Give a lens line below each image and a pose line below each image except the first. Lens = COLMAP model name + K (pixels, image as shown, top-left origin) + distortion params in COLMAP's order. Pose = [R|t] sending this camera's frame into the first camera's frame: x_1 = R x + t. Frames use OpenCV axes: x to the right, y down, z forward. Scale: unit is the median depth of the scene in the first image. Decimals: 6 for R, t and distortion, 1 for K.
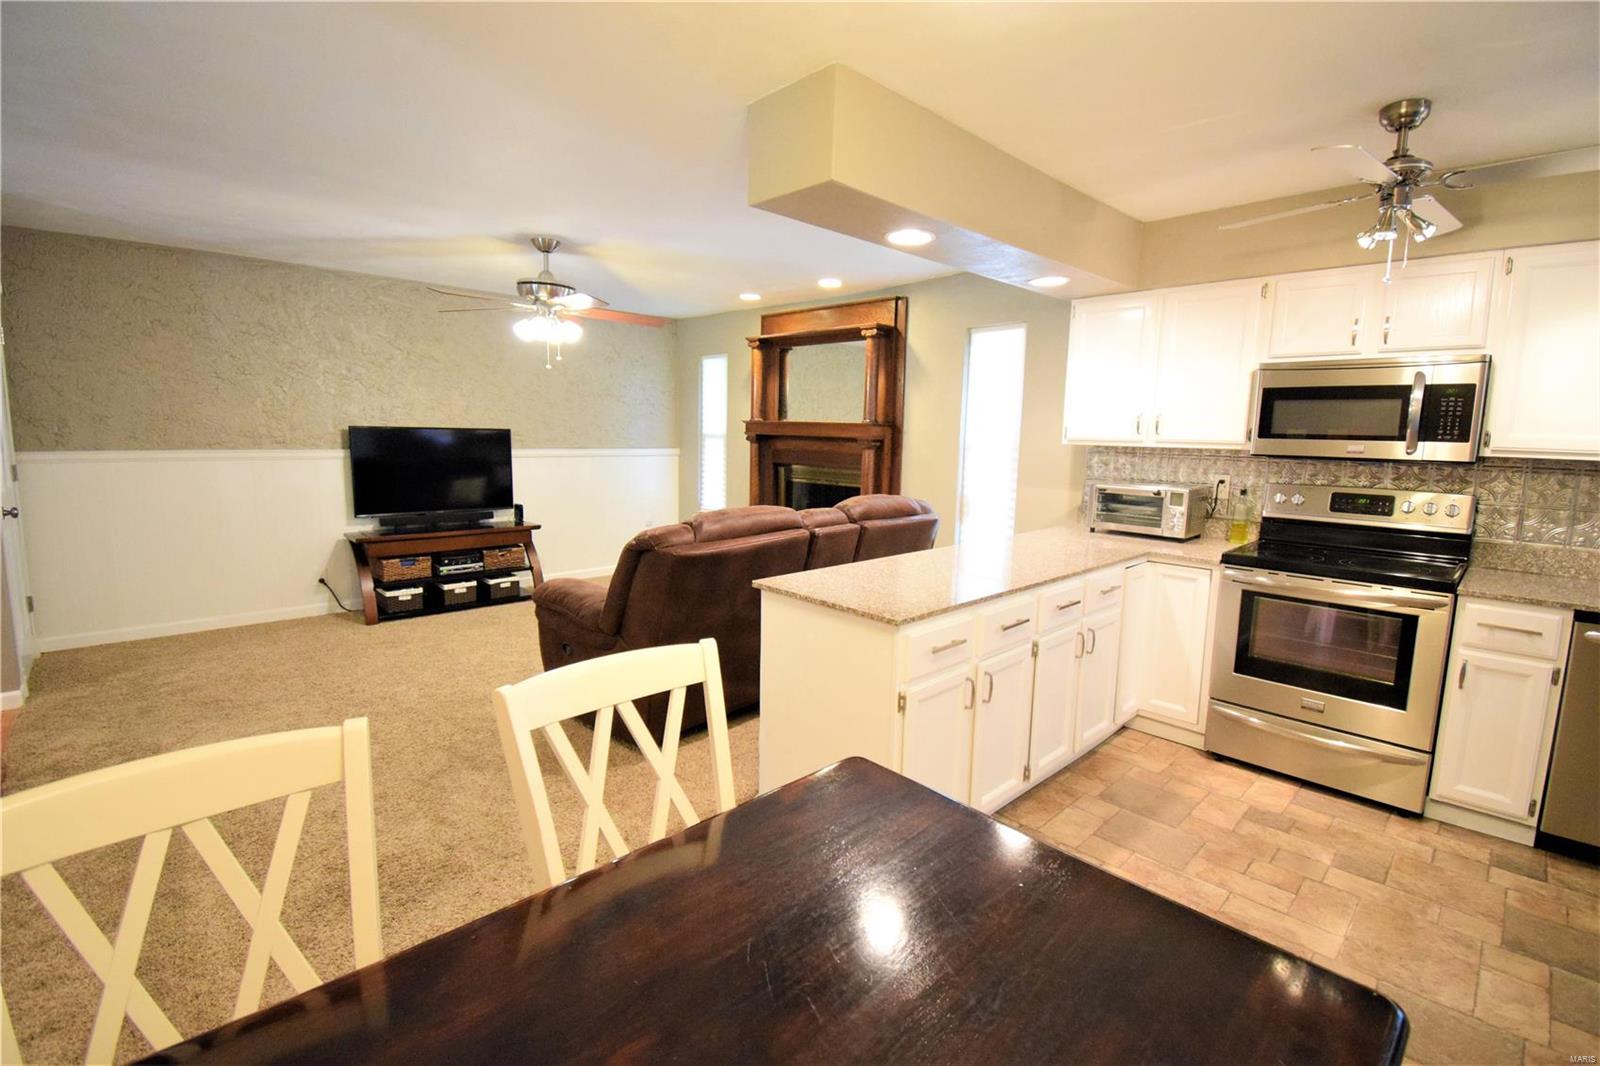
lens RADIAL K [[707.9, 0, 807.3], [0, 707.9, 527.0], [0, 0, 1]] dist [0.023064, -0.028033]
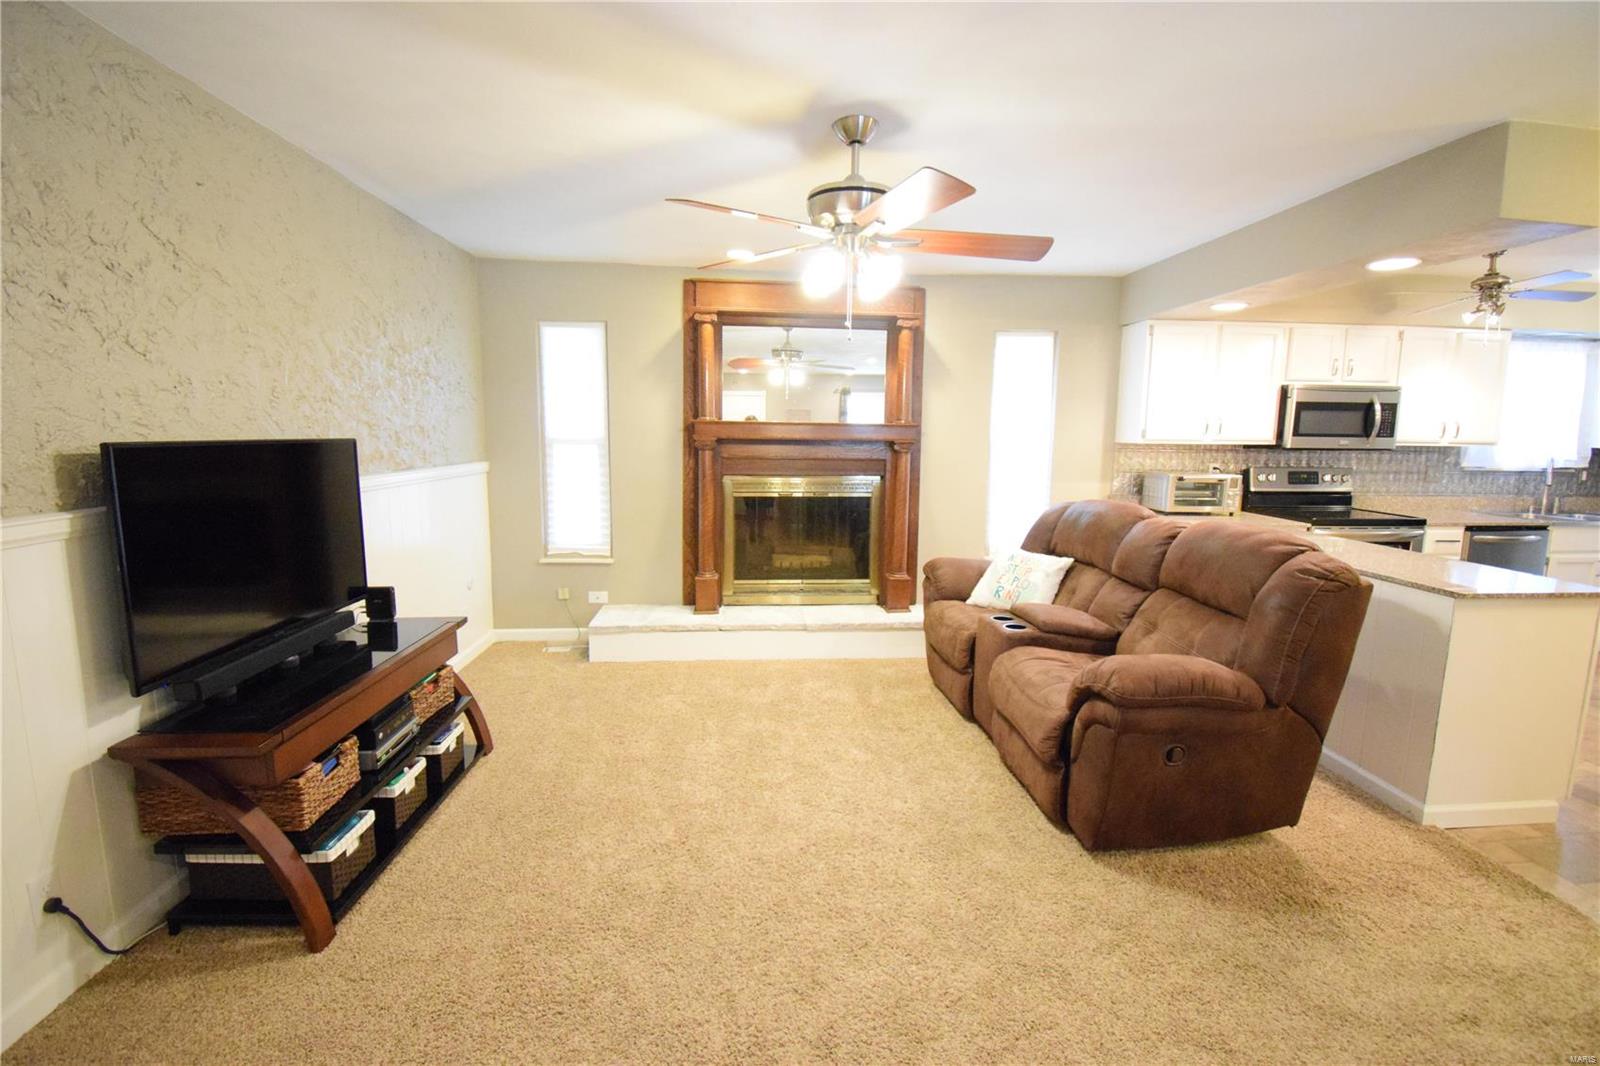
lens RADIAL K [[708.1, 0, 804.7], [0, 708.1, 531.2], [0, 0, 1]] dist [0.021976, -0.027494]
pose [[0.641148, -0.120390, 0.757916, -0.747101], [0.106736, 0.992008, 0.067281, -0.093022], [-0.759959, 0.037760, 0.648874, 0.559259]]
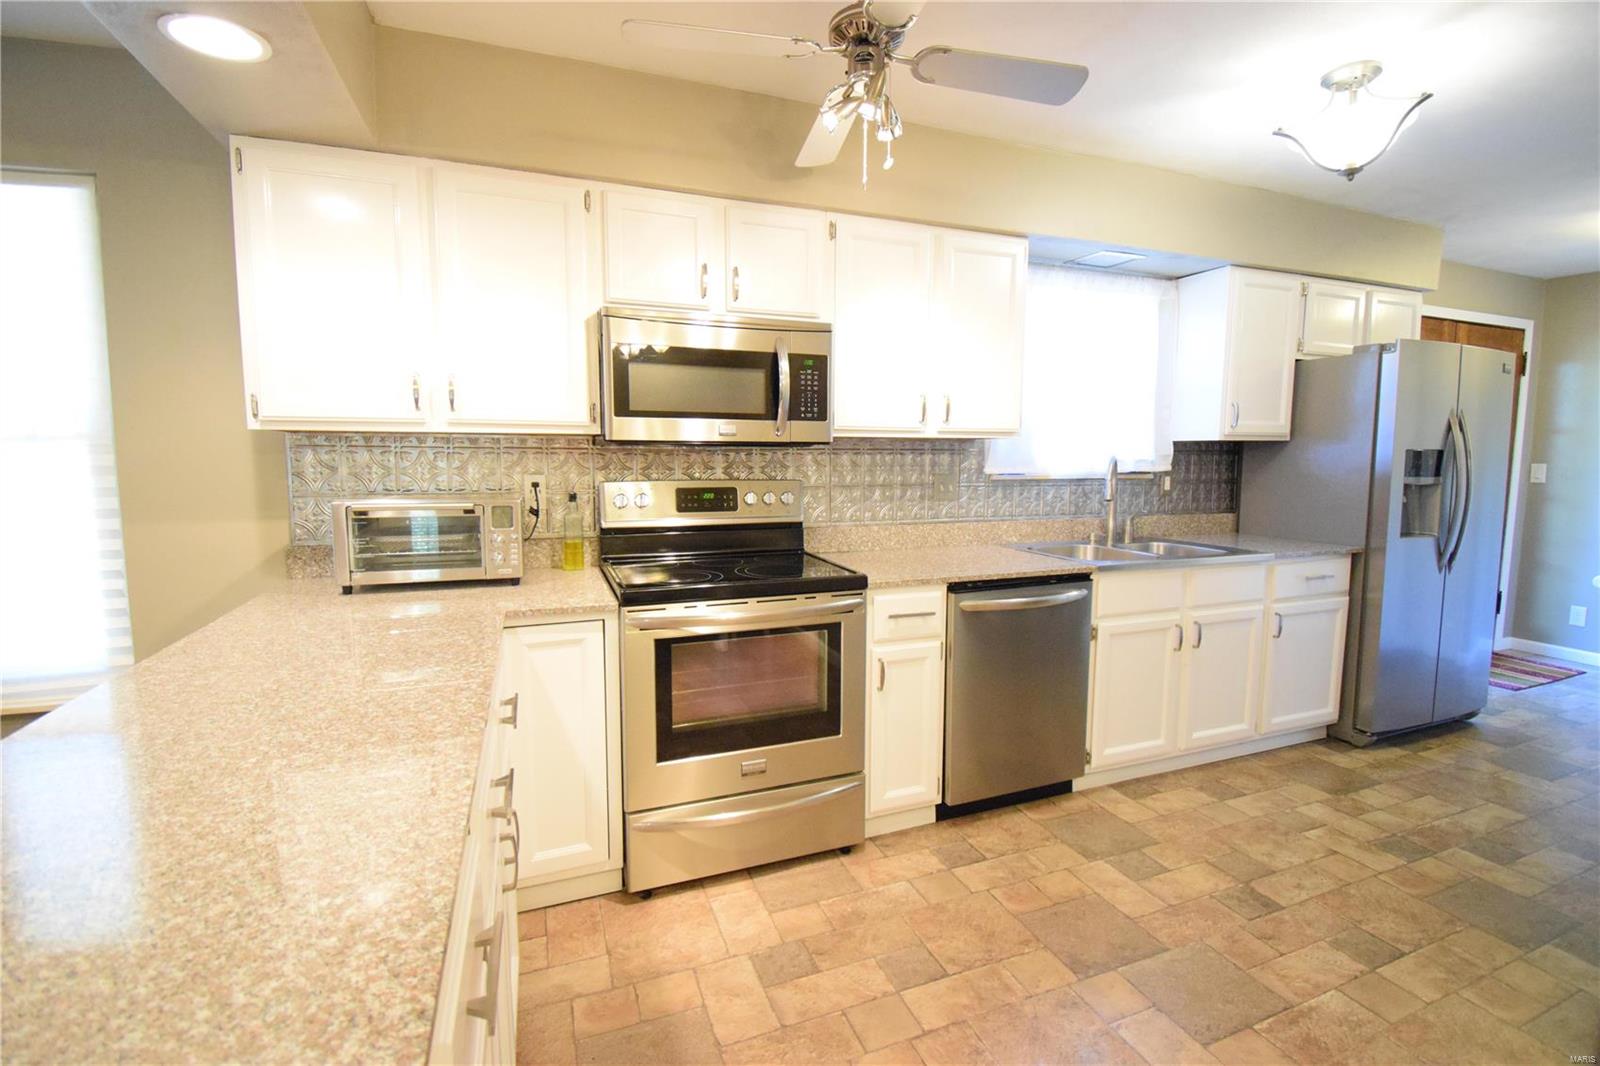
lens RADIAL K [[707.9, 0, 807.3], [0, 707.9, 527.0], [0, 0, 1]] dist [0.023064, -0.028033]
pose [[0.392879, -0.113195, 0.912597, 0.045606], [0.128077, 0.989458, 0.067591, -0.028262], [-0.910627, 0.090327, 0.403235, 0.381977]]
